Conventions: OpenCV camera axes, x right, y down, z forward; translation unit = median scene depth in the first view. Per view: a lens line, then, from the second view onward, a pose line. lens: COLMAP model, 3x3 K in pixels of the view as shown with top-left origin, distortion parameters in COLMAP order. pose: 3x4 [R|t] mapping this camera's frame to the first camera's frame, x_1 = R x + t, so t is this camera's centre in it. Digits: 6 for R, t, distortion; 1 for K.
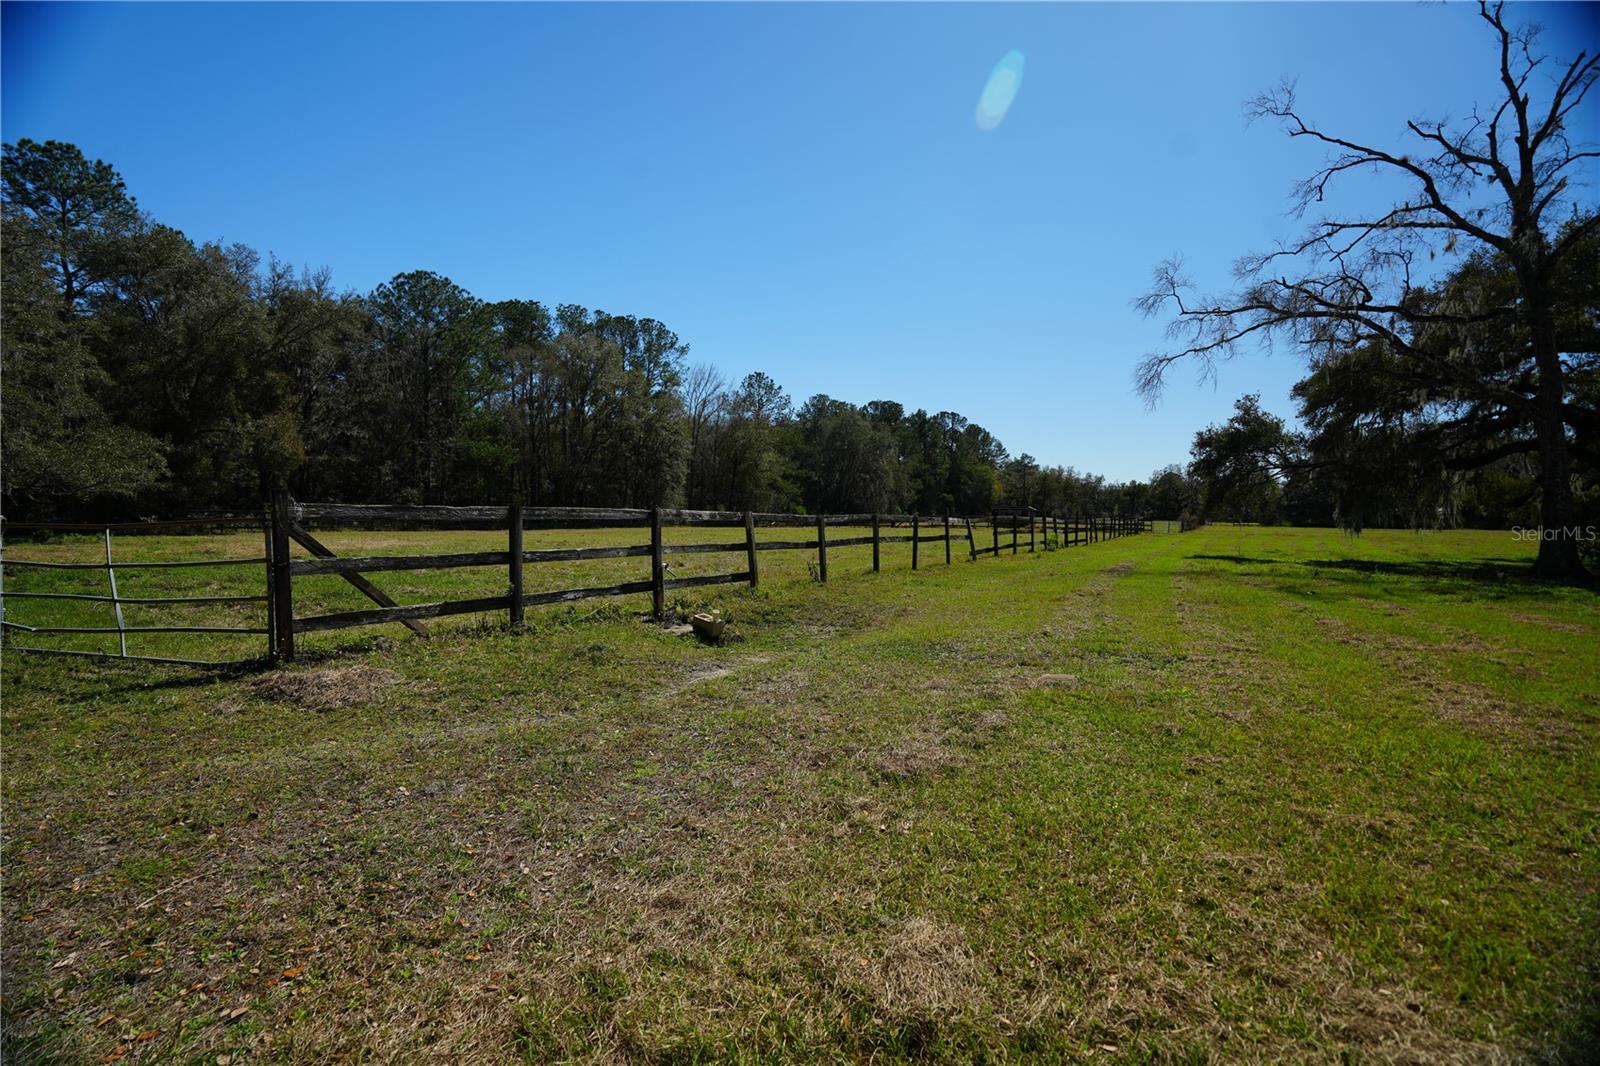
lens RADIAL K [[725.1, 0, 795.0], [0, 725.1, 532.0], [0, 0, 1]] dist [-0.040974, 0.014862]
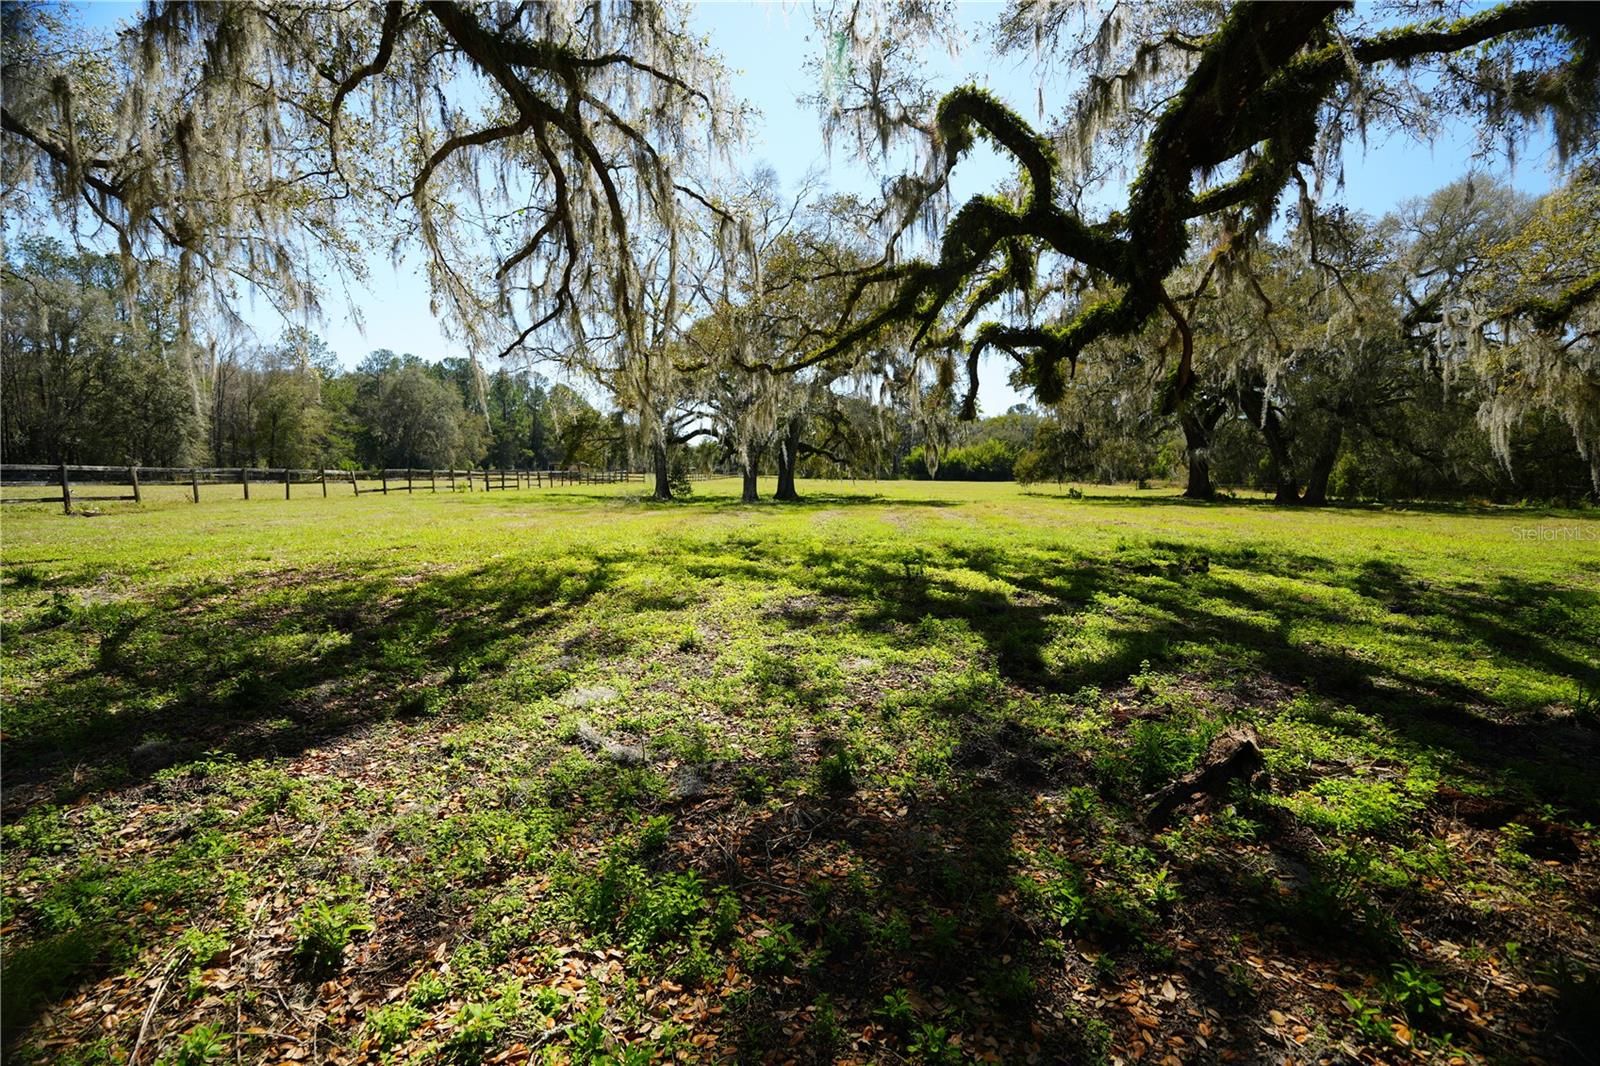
lens RADIAL K [[734.2, 0, 795.5], [0, 734.2, 536.5], [0, 0, 1]] dist [-0.042952, 0.016301]
pose [[0.885195, -0.038816, 0.463598, 0.107556], [0.007551, 0.997581, 0.069107, 0.007288], [-0.465159, -0.057672, 0.883346, -0.277860]]
